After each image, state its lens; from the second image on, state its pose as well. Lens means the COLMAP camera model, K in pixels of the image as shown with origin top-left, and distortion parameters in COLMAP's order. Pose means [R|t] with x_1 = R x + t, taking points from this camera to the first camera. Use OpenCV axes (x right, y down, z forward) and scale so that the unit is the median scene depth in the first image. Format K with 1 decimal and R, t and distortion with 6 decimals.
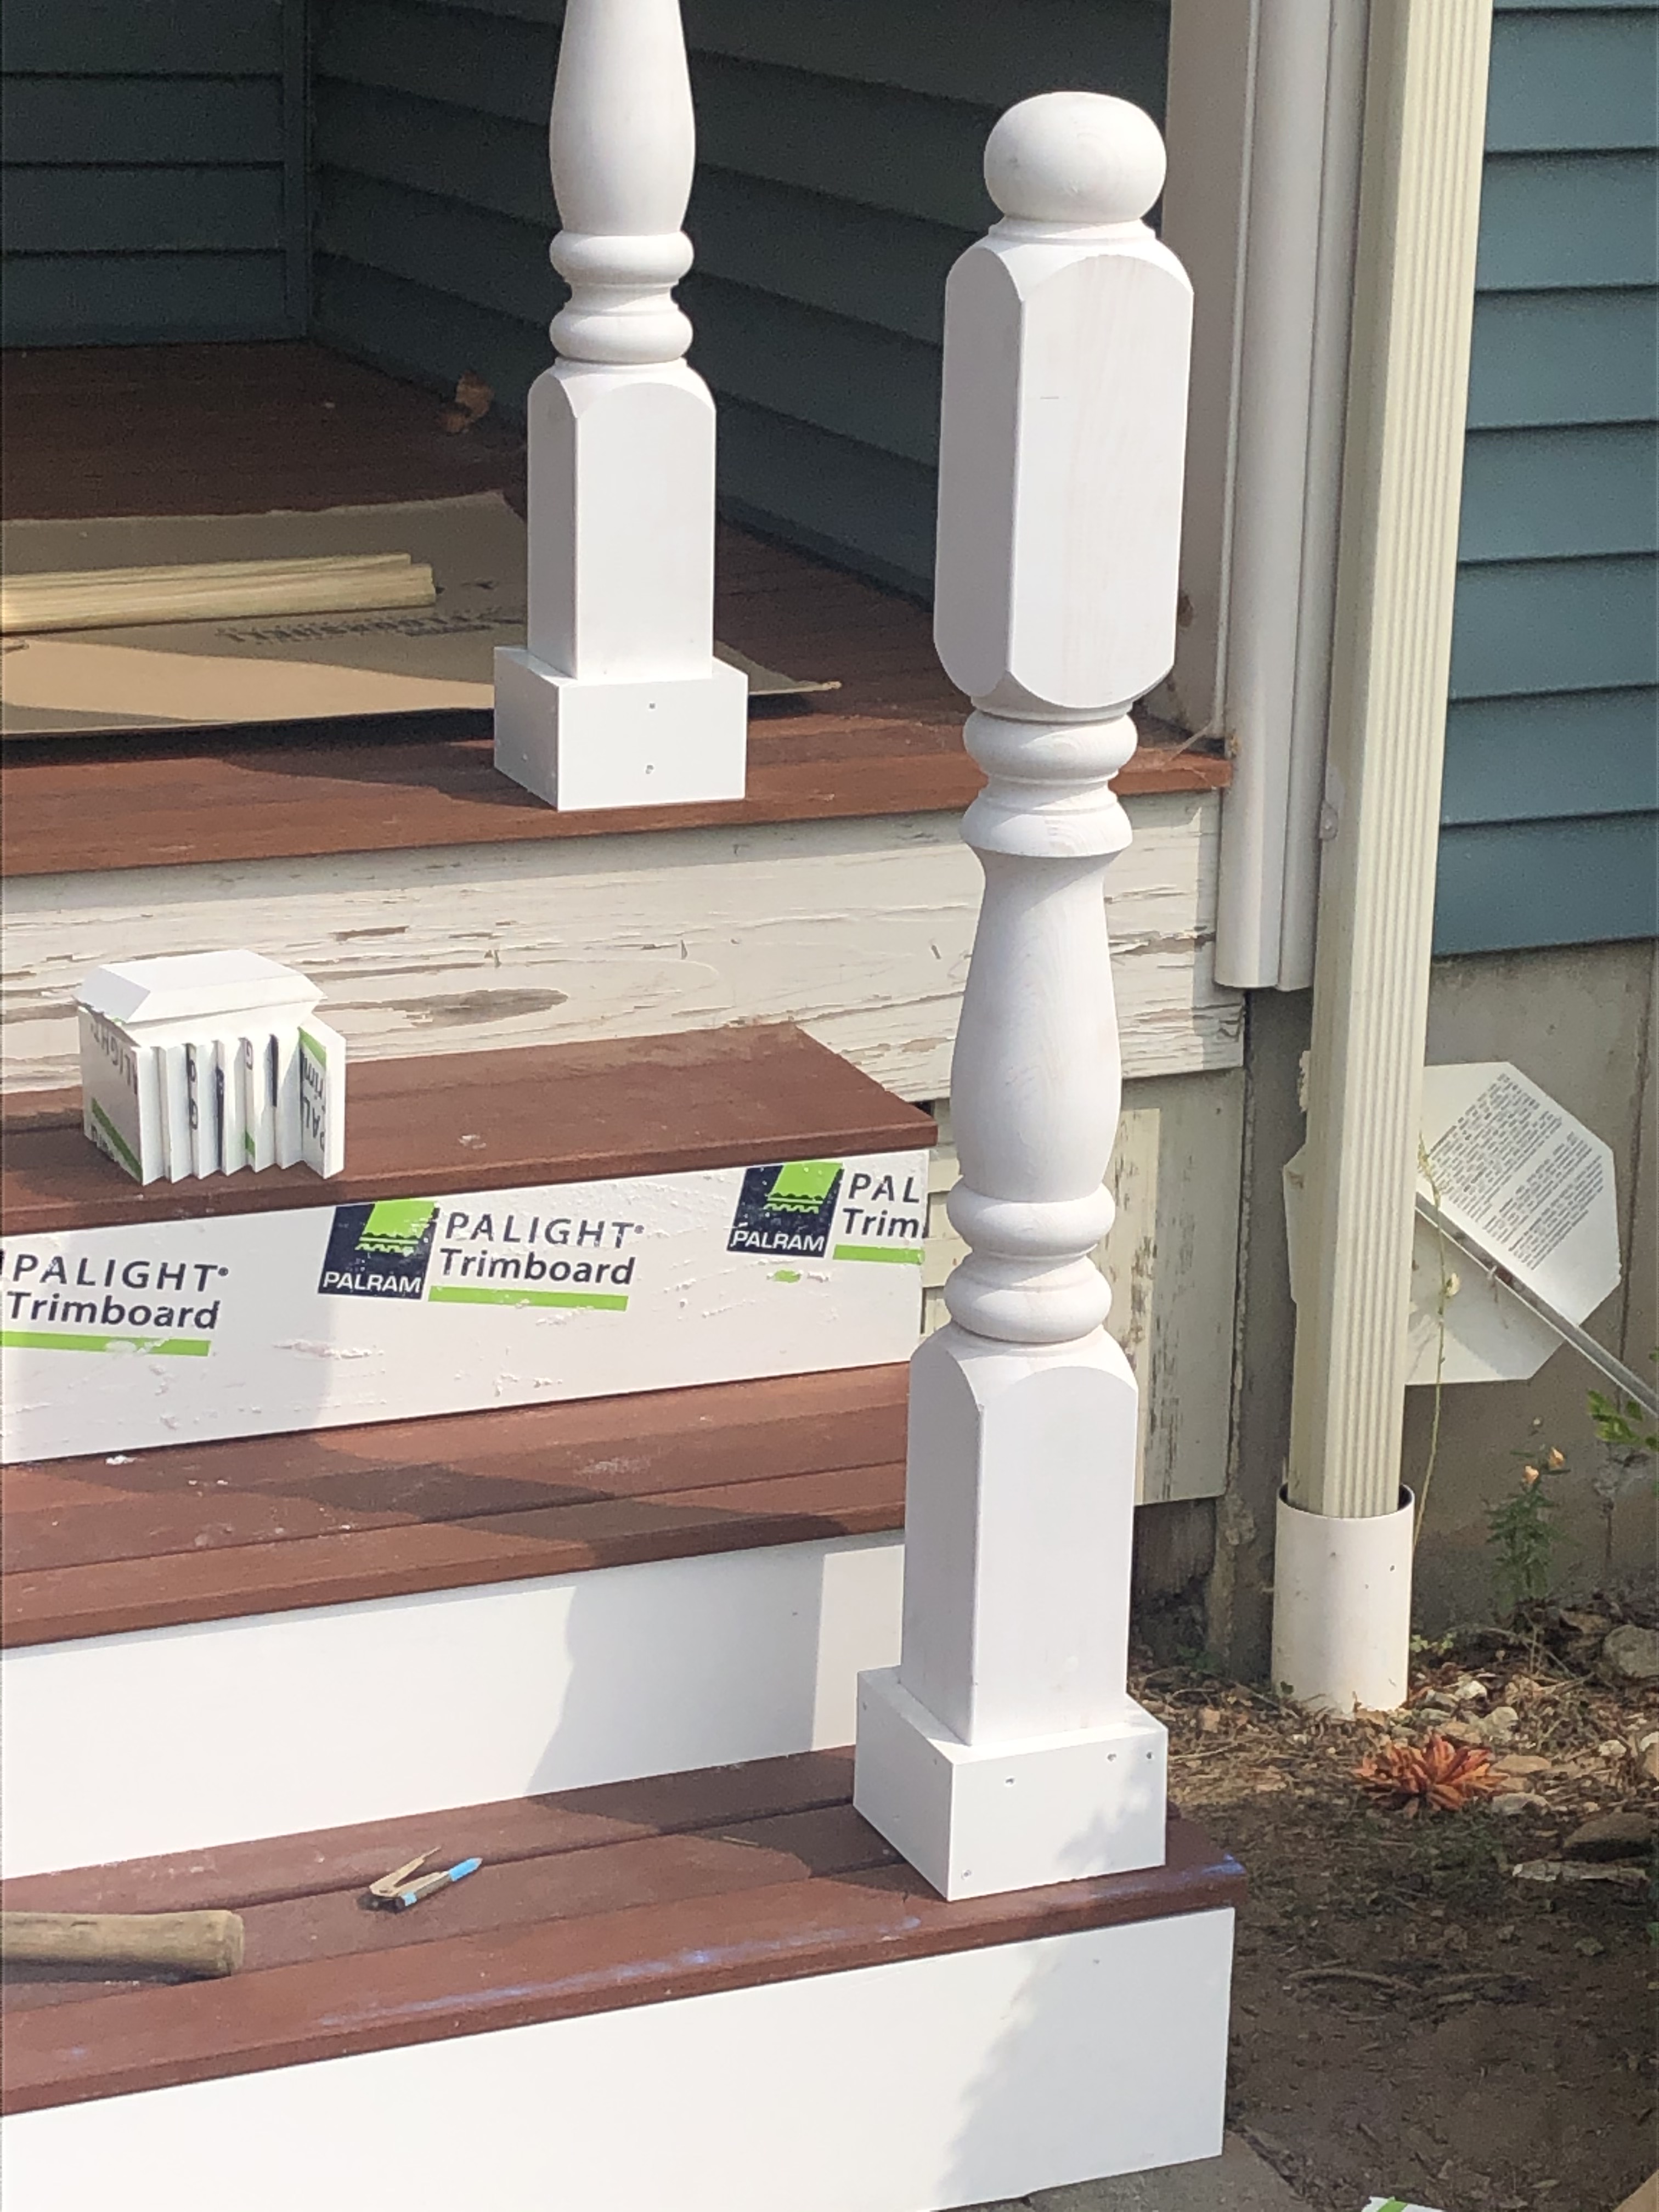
lens RADIAL K [[4715.5, 0, 797.4], [0, 4715.5, 1102.9], [0, 0, 1]] dist [0.219384, -0.273827]
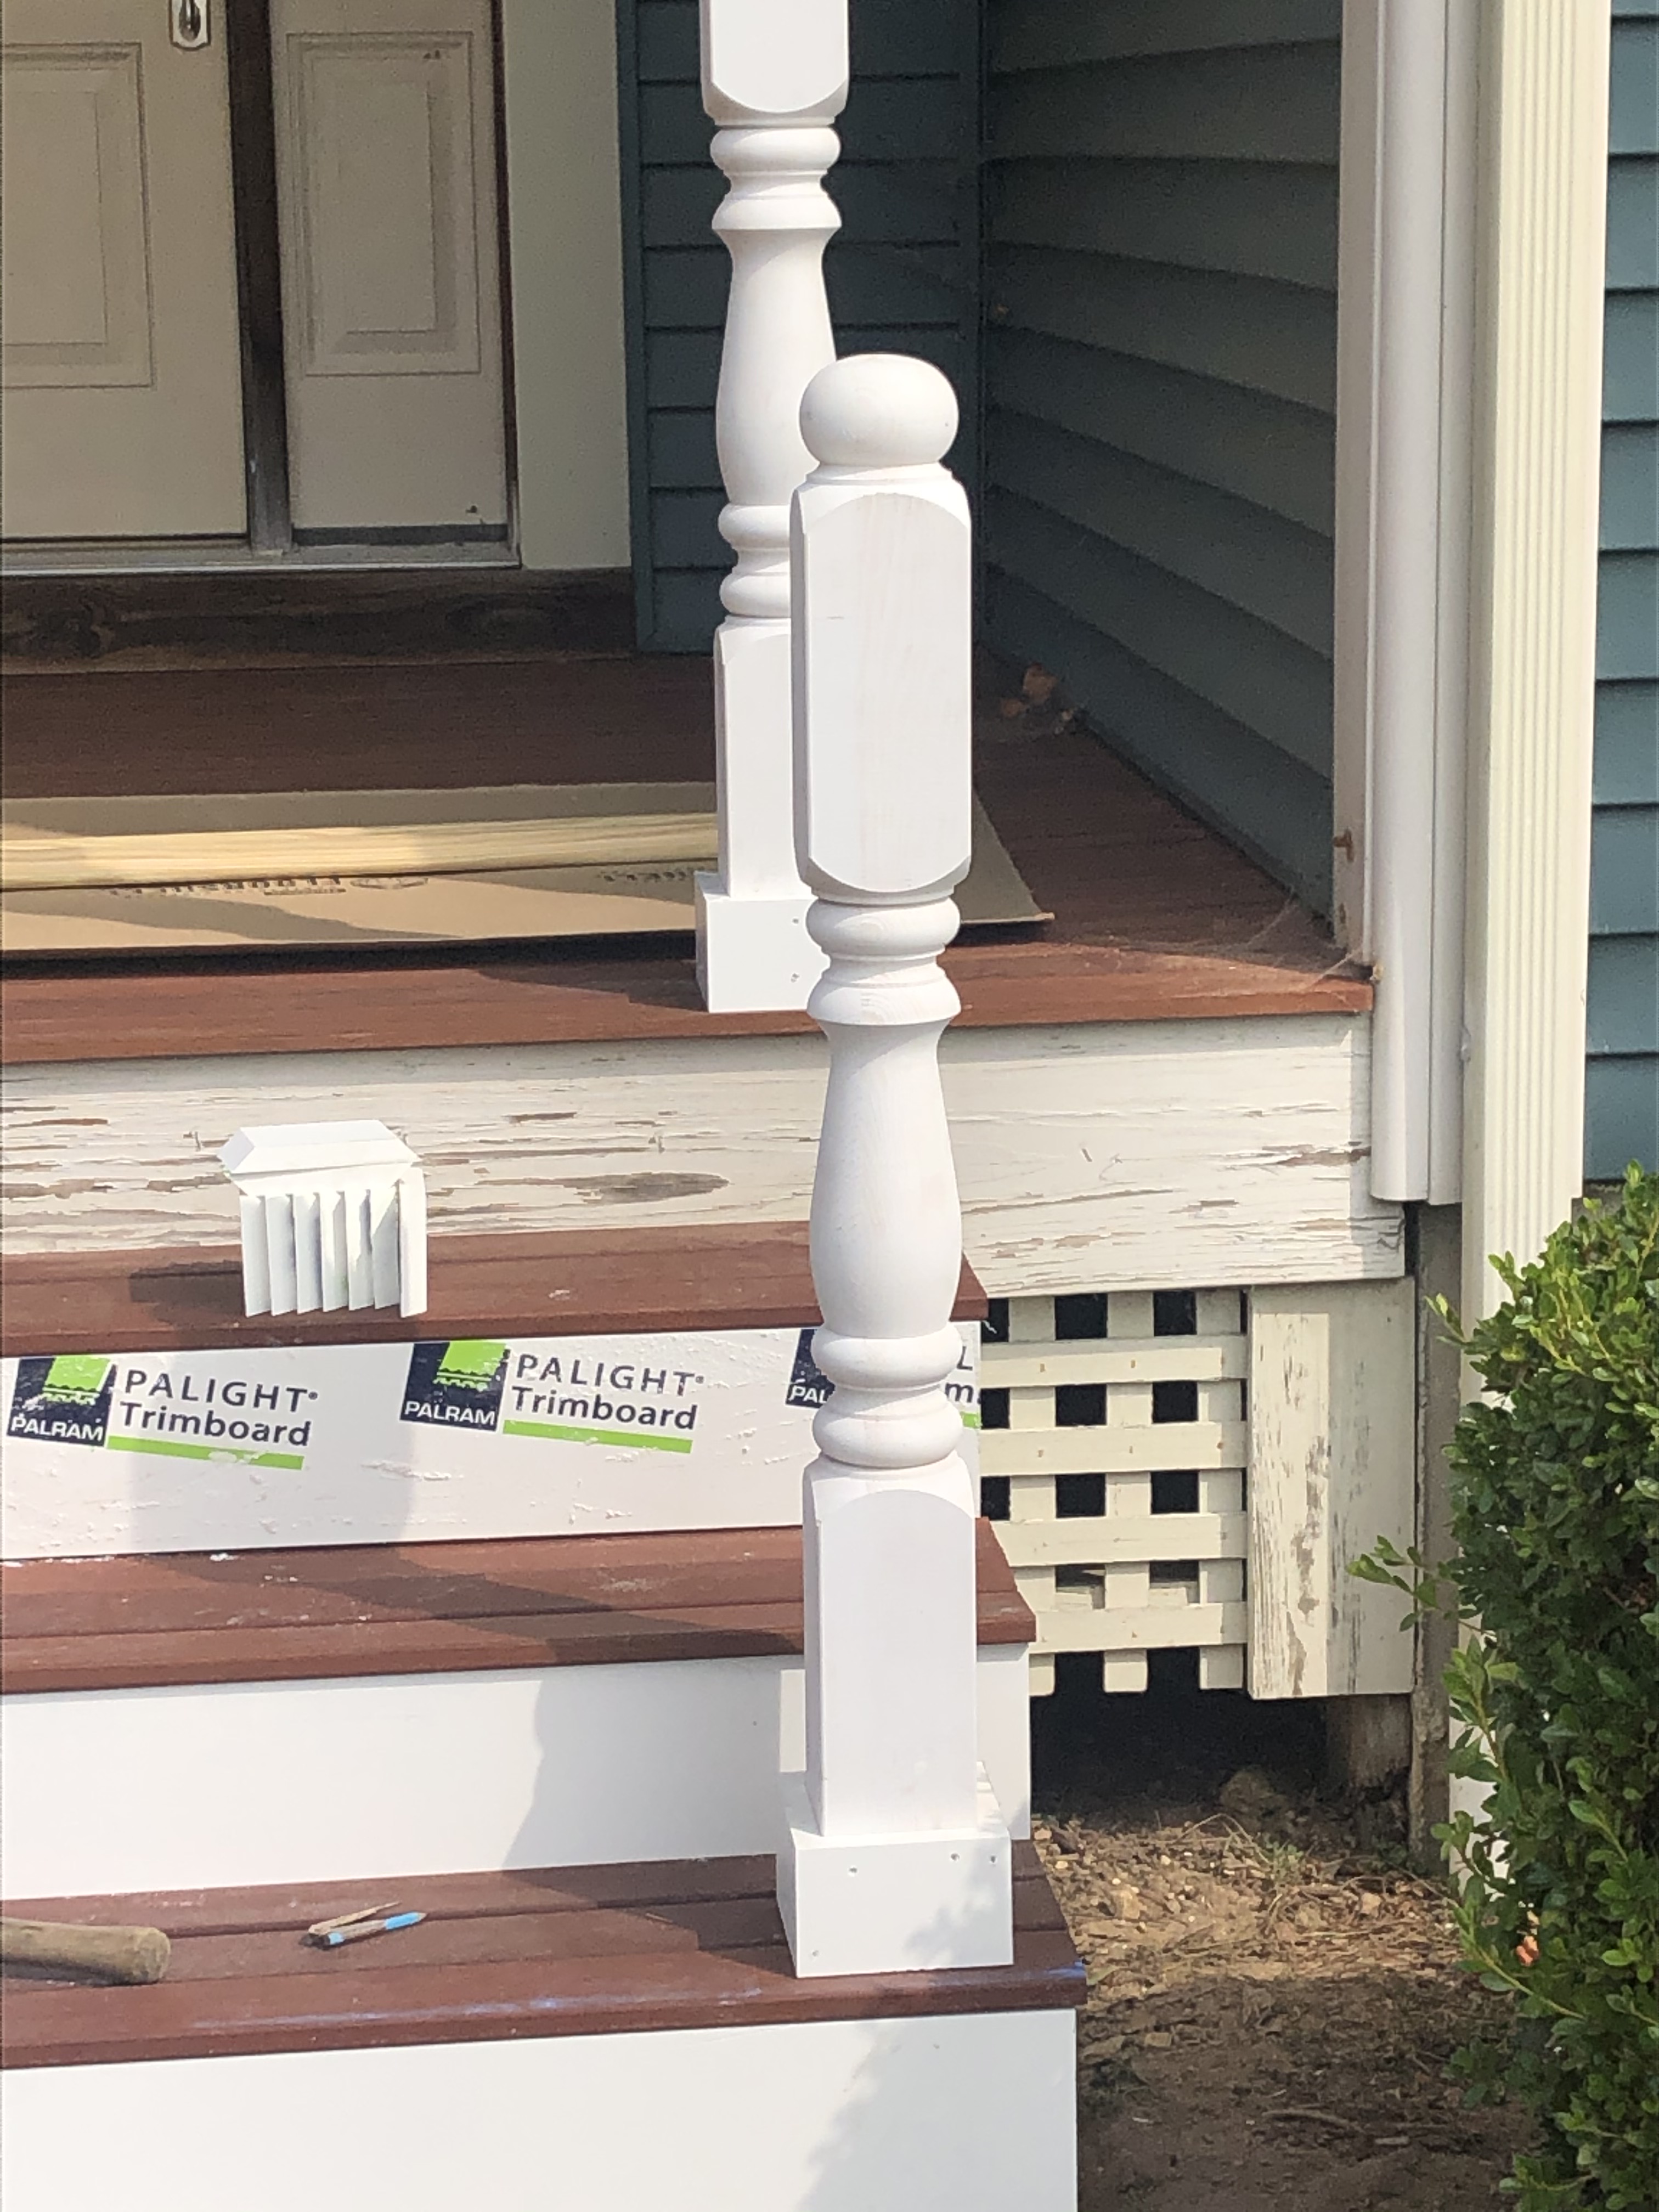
lens RADIAL K [[4733.8, 0, 827.1], [0, 4733.8, 1077.2], [0, 0, 1]] dist [0.210220, -0.428426]
pose [[0.957560, 0.020997, -0.287470, 0.317758], [-0.044750, 0.996080, -0.076308, 0.040059], [0.284741, 0.085934, 0.954745, -0.064733]]
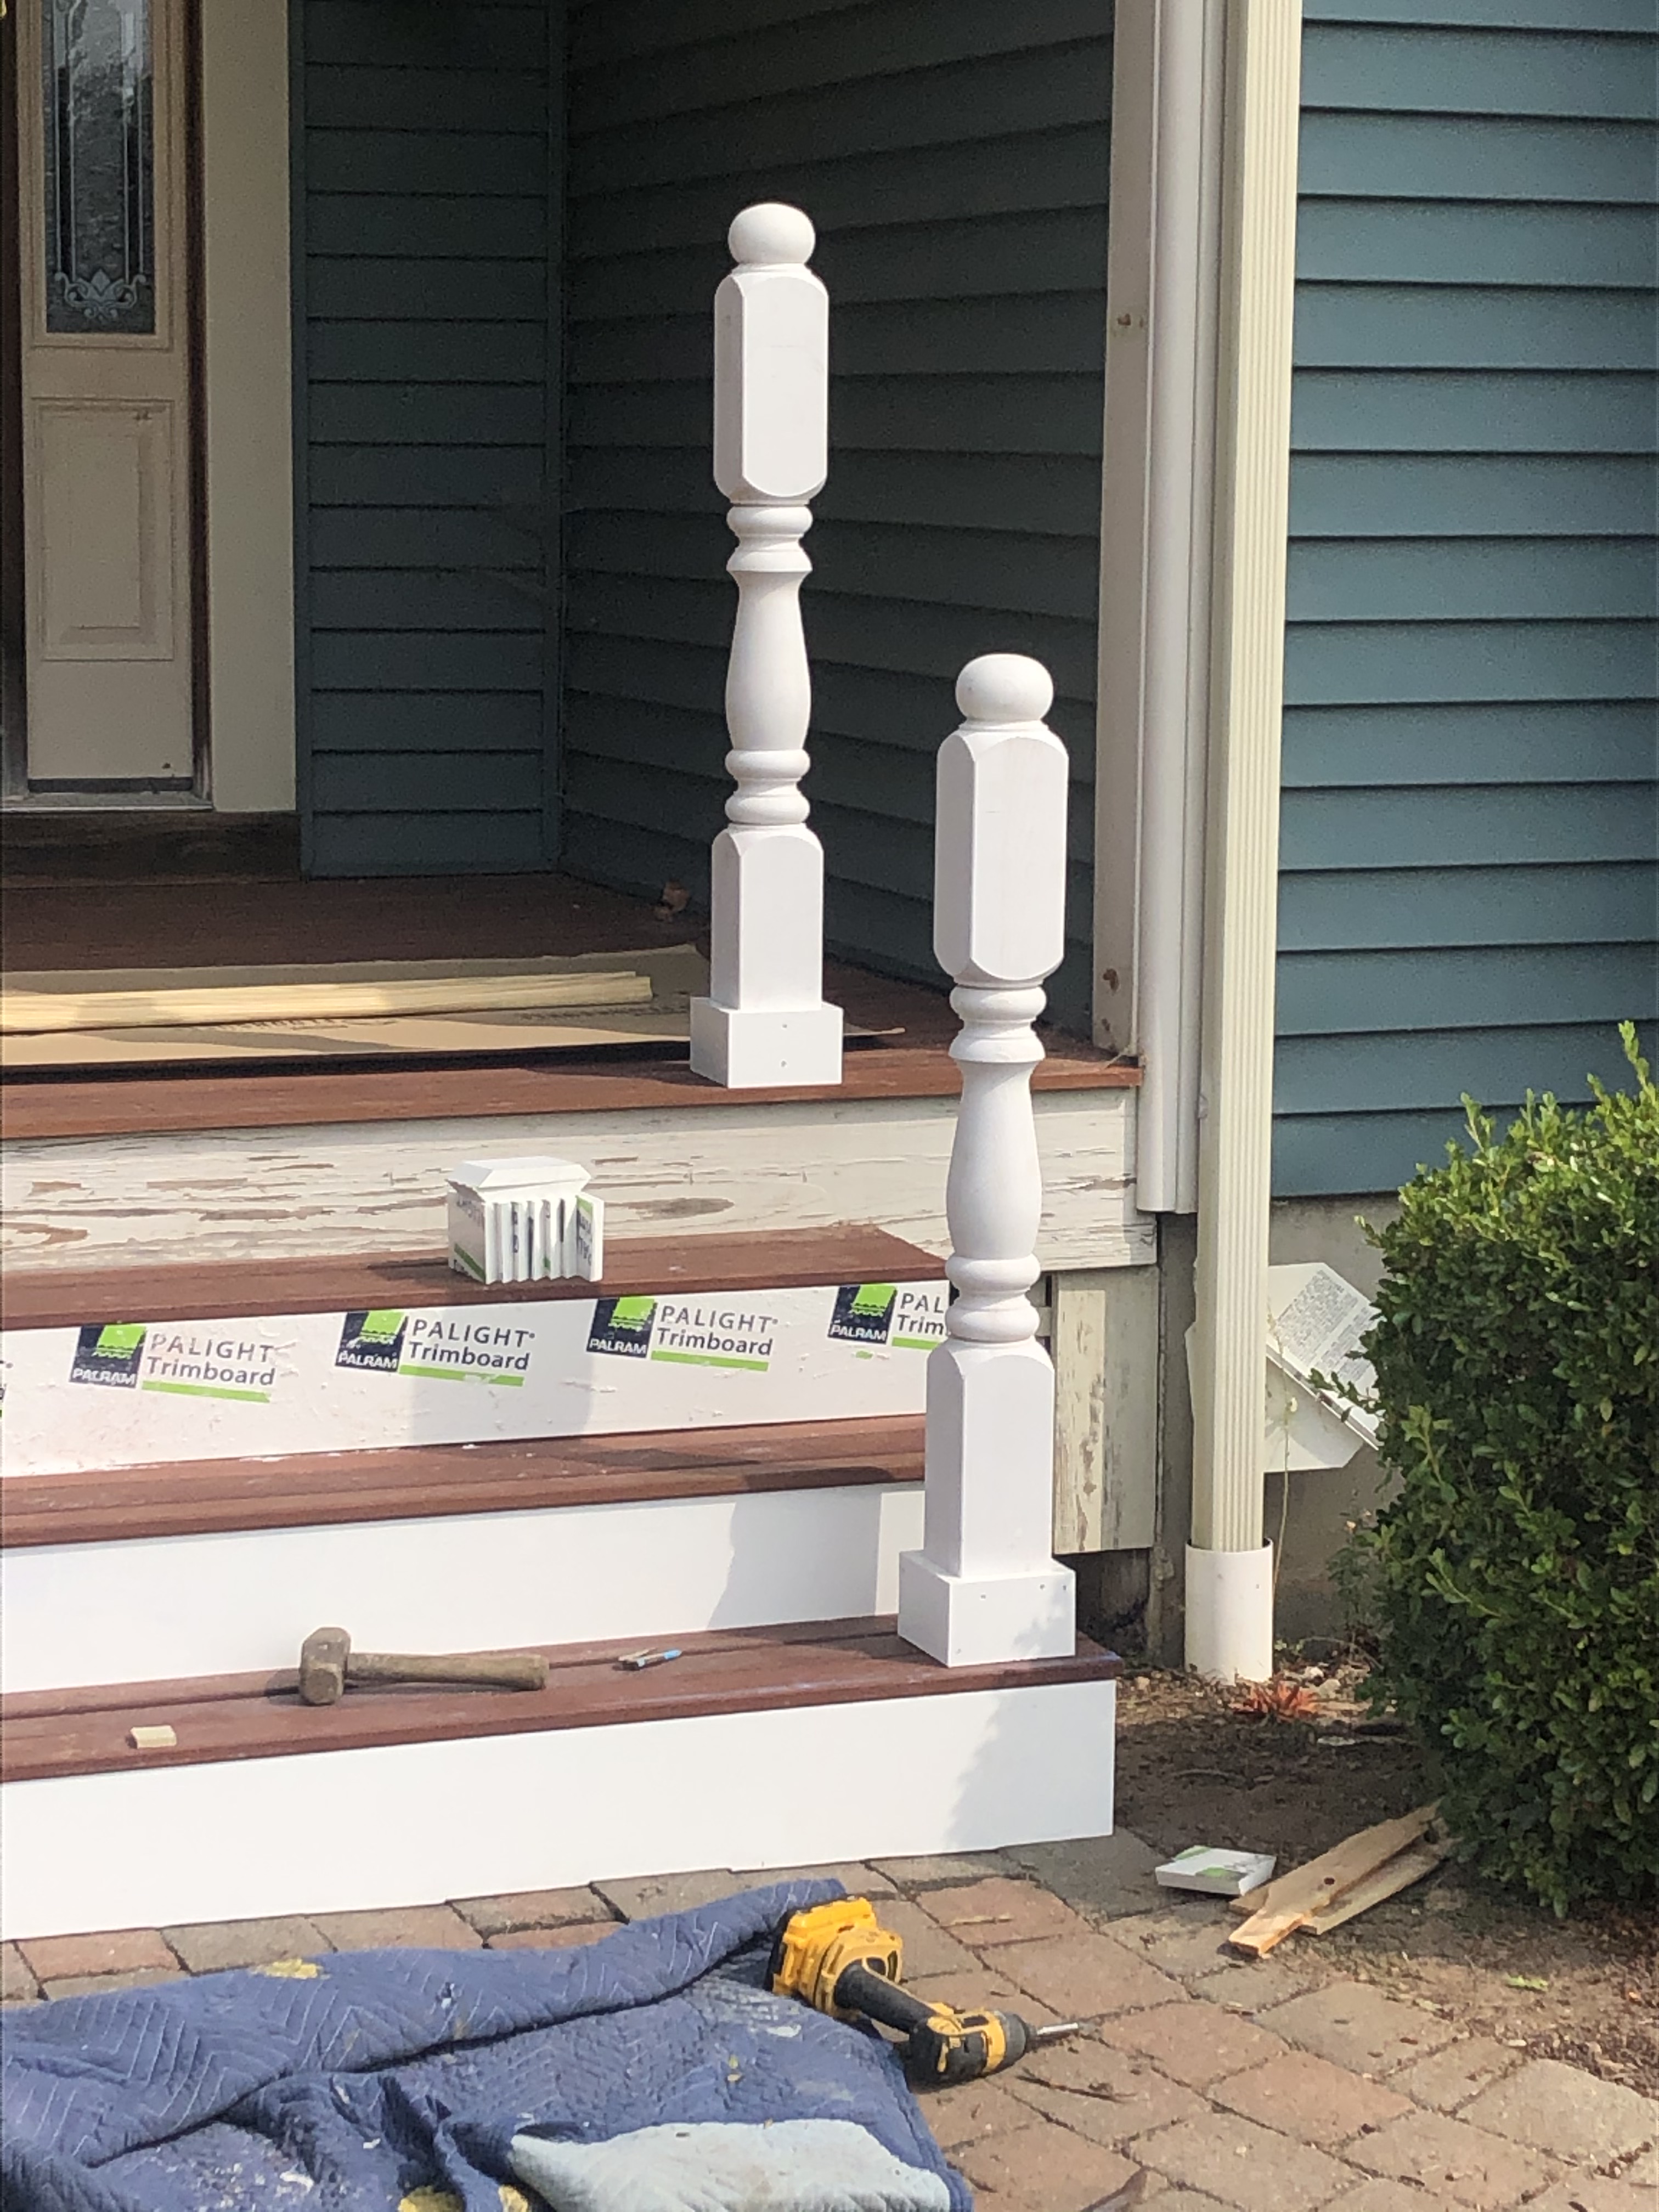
lens RADIAL K [[4741.7, 0, 831.7], [0, 4741.7, 1019.7], [0, 0, 1]] dist [0.247619, -0.021999]
pose [[0.999507, -0.005019, -0.030999, 0.040133], [0.000112, 0.987711, -0.156293, 0.187025], [0.031402, 0.156213, 0.987224, -0.696276]]
